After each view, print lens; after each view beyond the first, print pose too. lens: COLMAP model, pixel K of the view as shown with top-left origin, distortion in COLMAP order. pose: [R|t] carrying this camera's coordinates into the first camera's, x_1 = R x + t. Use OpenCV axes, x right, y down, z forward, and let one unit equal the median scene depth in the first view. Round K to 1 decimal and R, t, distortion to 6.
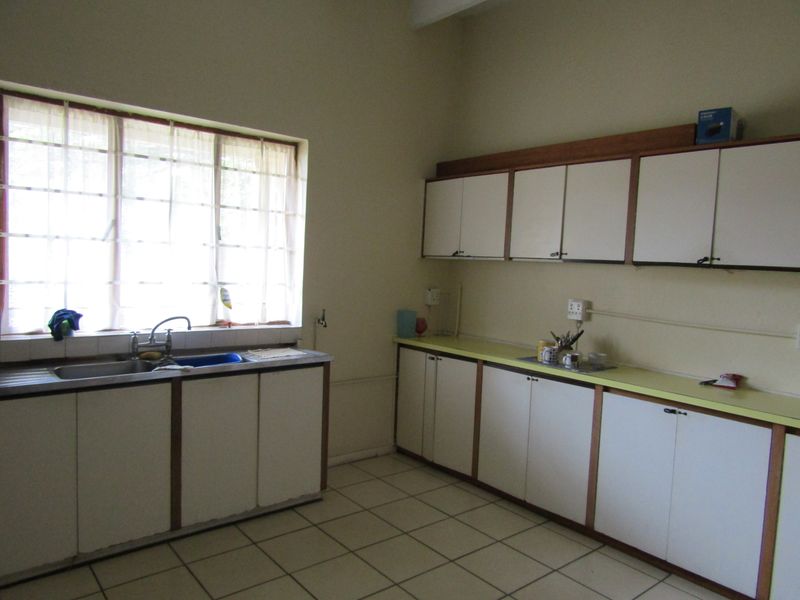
lens RADIAL K [[571.7, 0, 400.2], [0, 571.7, 295.2], [0, 0, 1]] dist [-0.003329, -0.005021]
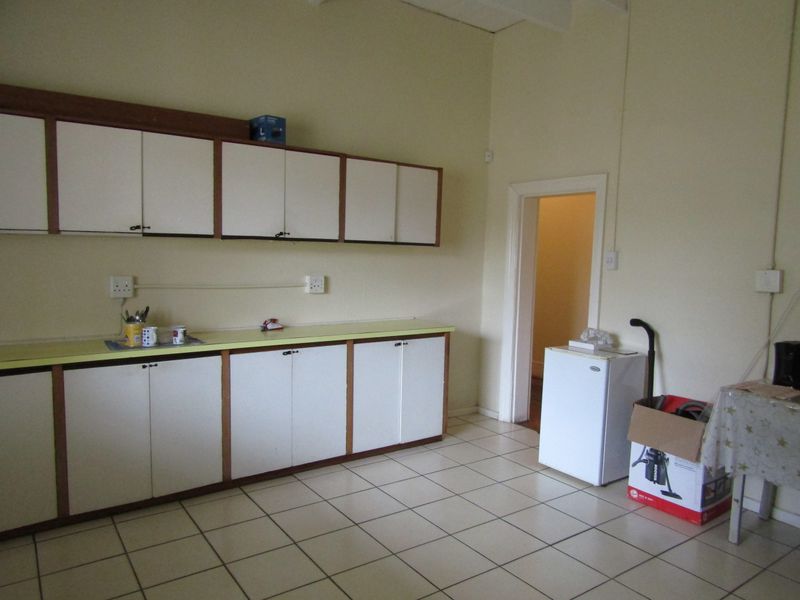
lens RADIAL K [[571.7, 0, 400.2], [0, 571.7, 295.2], [0, 0, 1]] dist [-0.003329, -0.005021]
pose [[0.076022, -0.128599, 0.988779, -0.673112], [0.040930, 0.991215, 0.125769, -0.068818], [-0.996266, 0.030909, 0.080618, 0.562084]]
